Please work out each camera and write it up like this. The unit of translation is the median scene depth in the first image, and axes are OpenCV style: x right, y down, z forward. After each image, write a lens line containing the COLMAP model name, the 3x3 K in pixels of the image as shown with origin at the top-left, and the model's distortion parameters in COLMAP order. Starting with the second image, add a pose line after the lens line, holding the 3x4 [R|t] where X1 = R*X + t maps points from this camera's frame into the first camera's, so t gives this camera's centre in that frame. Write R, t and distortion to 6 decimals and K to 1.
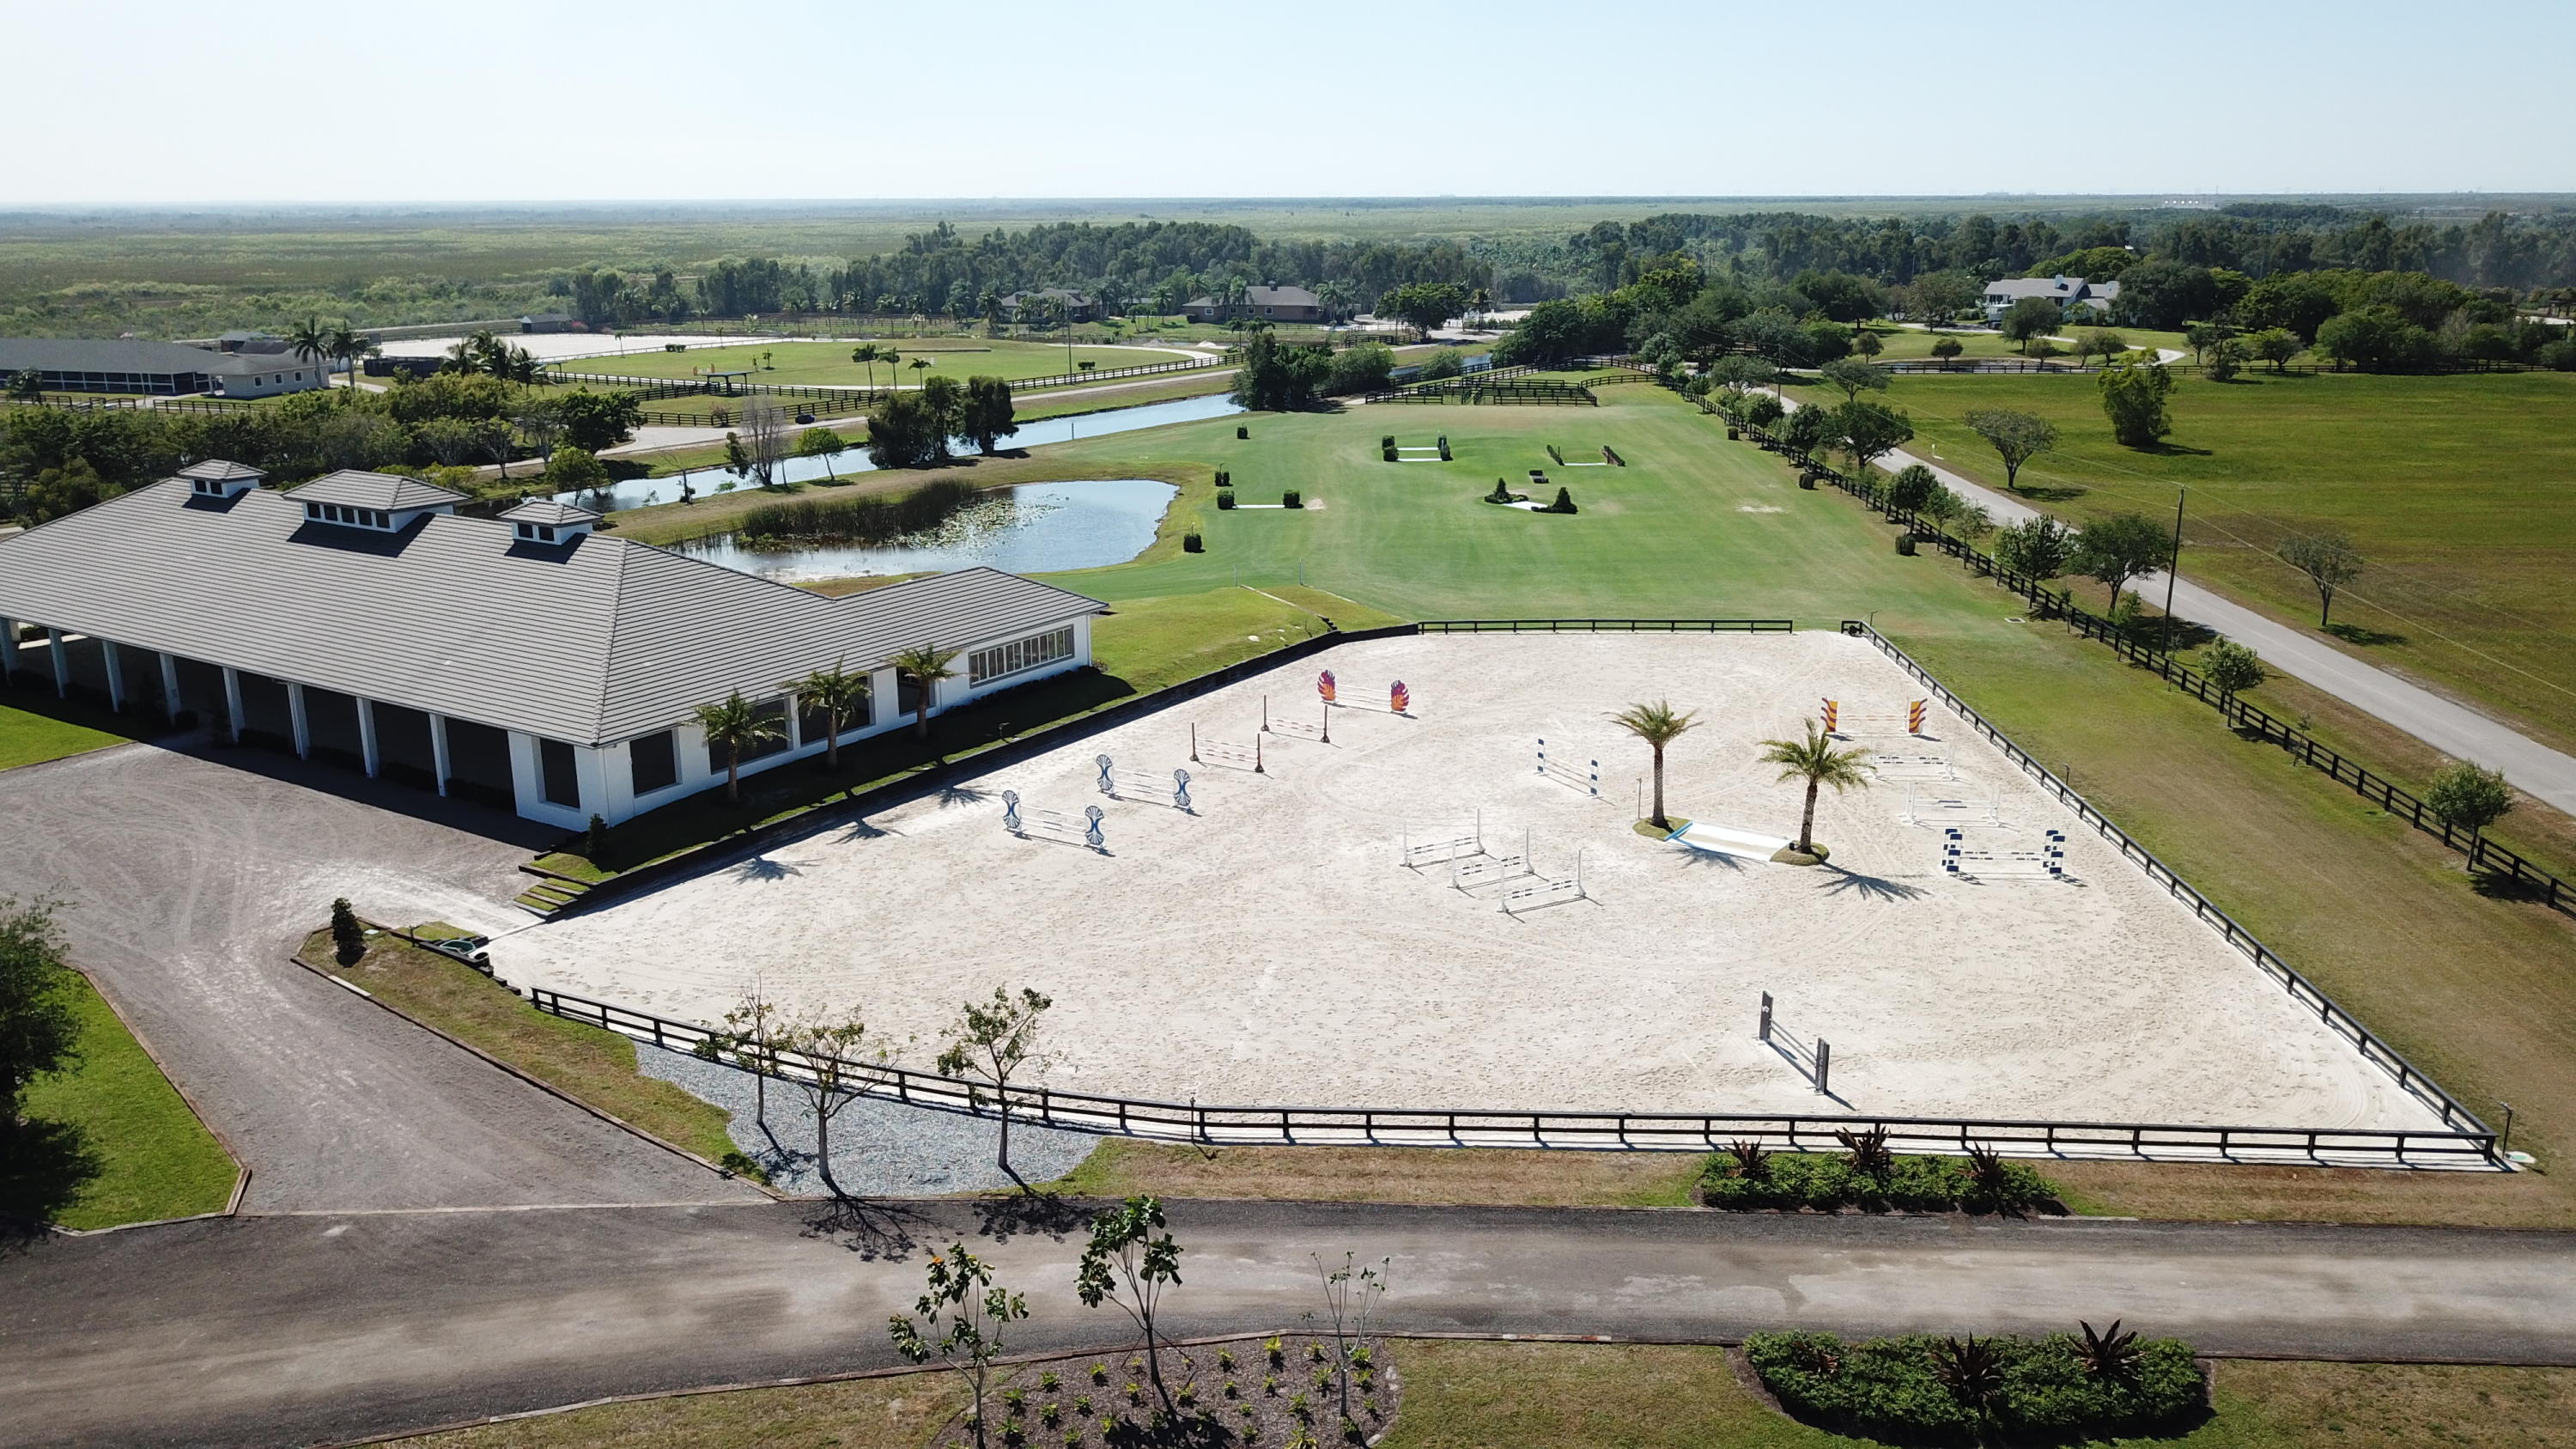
lens RADIAL K [[1854.6, 0, 1288.0], [0, 1854.6, 724.5], [0, 0, 1]] dist [0.056483, -0.161401]
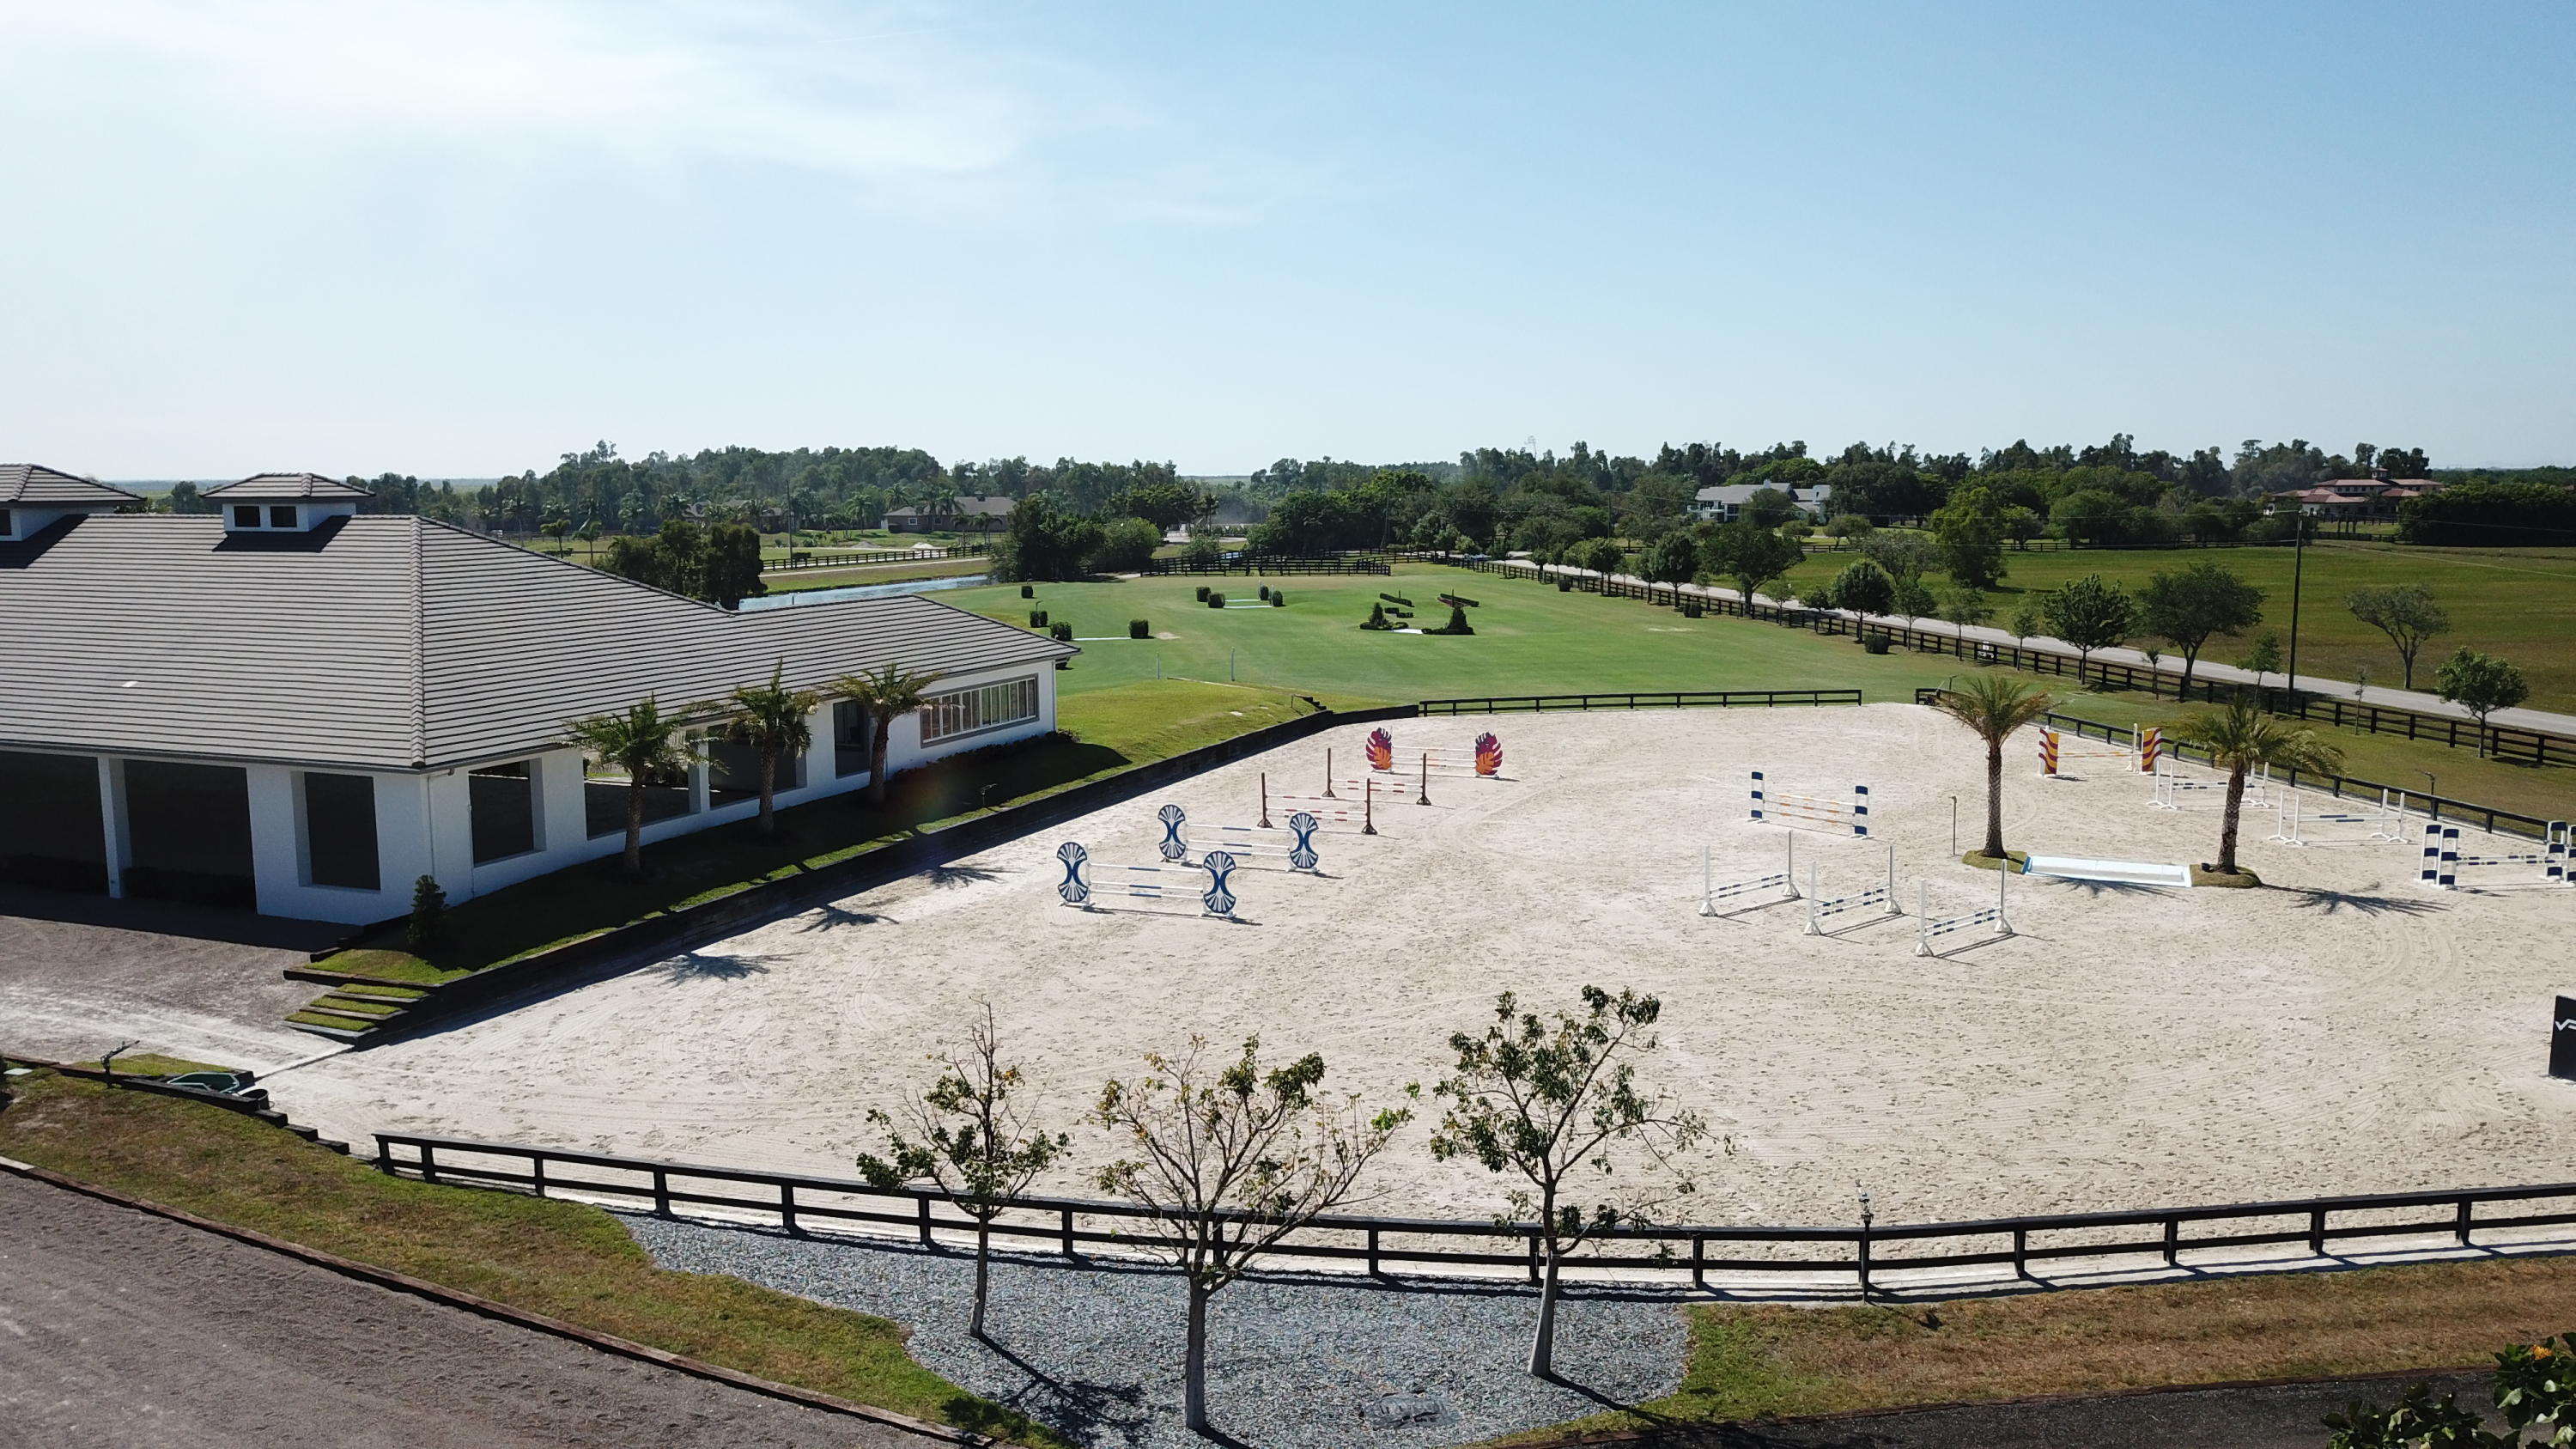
lens RADIAL K [[1919.3, 0, 1288.0], [0, 1919.3, 724.5], [0, 0, 1]] dist [0.001816, -0.001389]
pose [[0.984377, -0.027663, 0.173888, -0.199296], [0.050707, 0.990281, -0.129511, 0.088992], [-0.168616, 0.136305, 0.976212, 0.341902]]
